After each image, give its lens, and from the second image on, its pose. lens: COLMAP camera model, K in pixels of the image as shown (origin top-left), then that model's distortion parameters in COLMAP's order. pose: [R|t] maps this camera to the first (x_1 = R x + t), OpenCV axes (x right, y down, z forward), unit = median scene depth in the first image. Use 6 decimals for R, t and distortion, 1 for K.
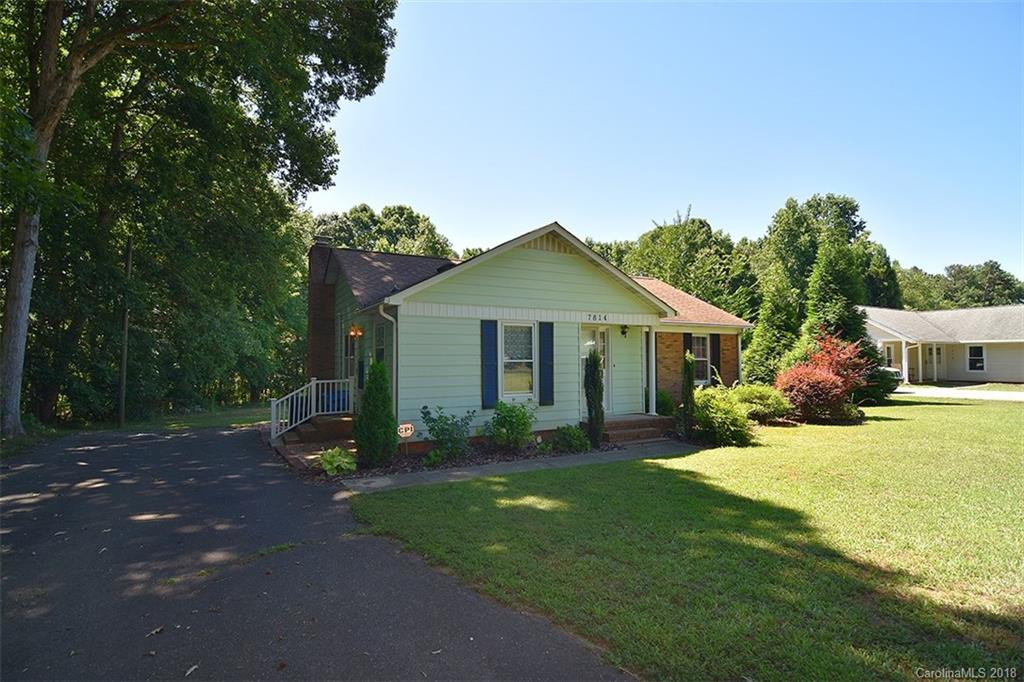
lens RADIAL K [[495.7, 0, 514.1], [0, 495.7, 341.8], [0, 0, 1]] dist [-0.002615, -0.014904]
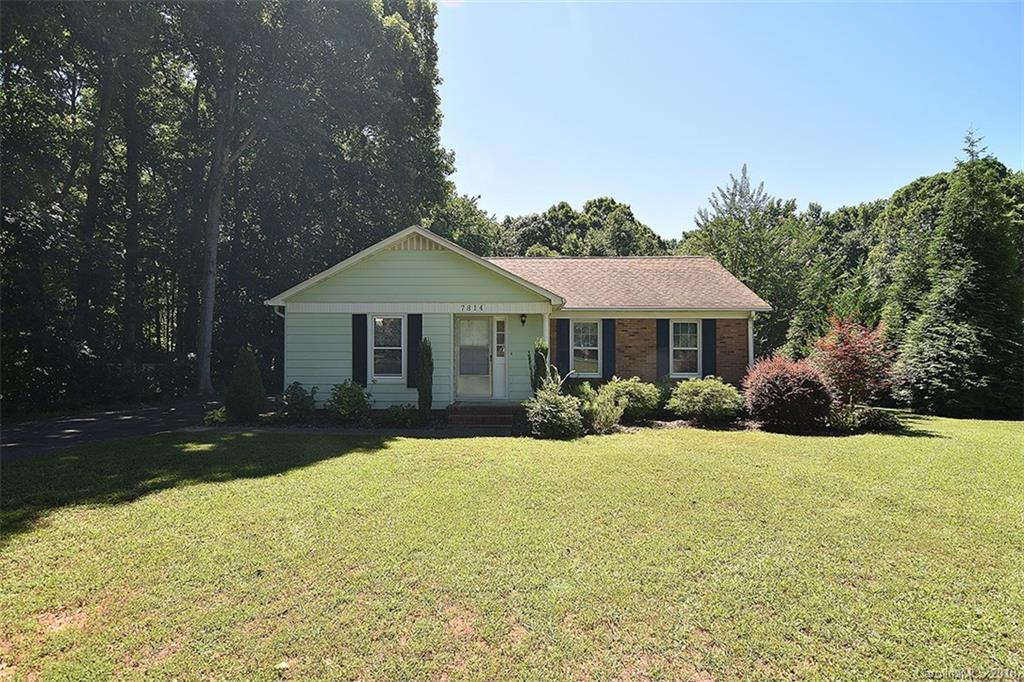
lens RADIAL K [[497.1, 0, 513.1], [0, 497.1, 341.9], [0, 0, 1]] dist [0.002265, -0.014063]
pose [[0.865667, -0.001772, -0.500617, 0.725027], [0.011820, 0.999787, 0.016900, 0.006573], [0.500480, -0.020547, 0.865504, 0.117471]]
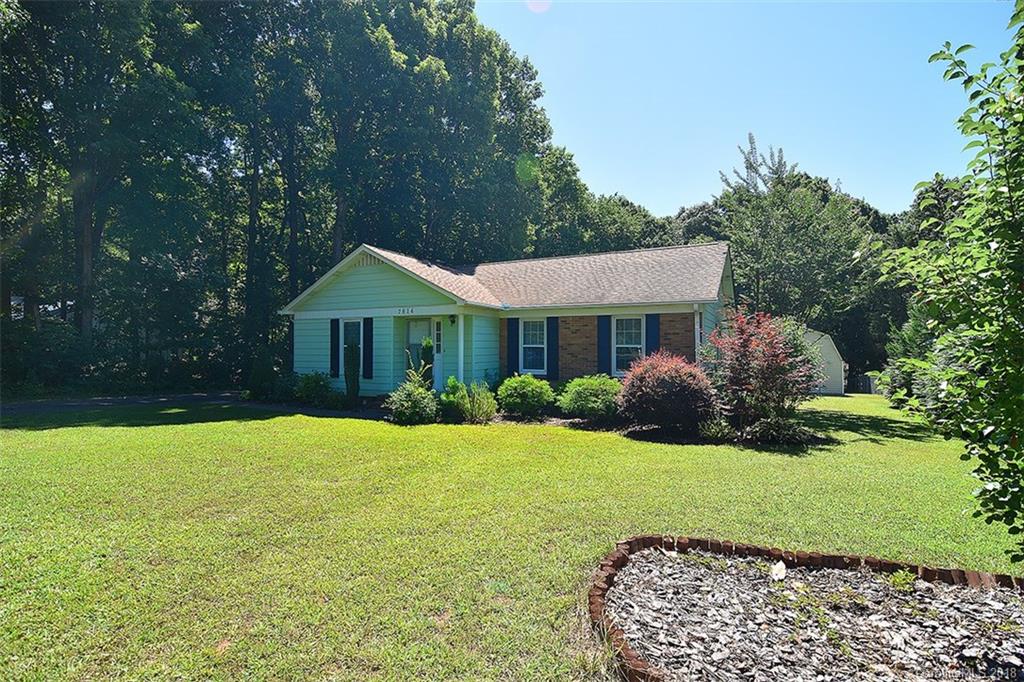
lens RADIAL K [[495.7, 0, 514.1], [0, 495.7, 341.8], [0, 0, 1]] dist [-0.002615, -0.014904]
pose [[0.570363, -0.005333, -0.821376, 1.247894], [0.024172, 0.999655, 0.010295, 0.019793], [0.821037, -0.025727, 0.570295, 0.484399]]
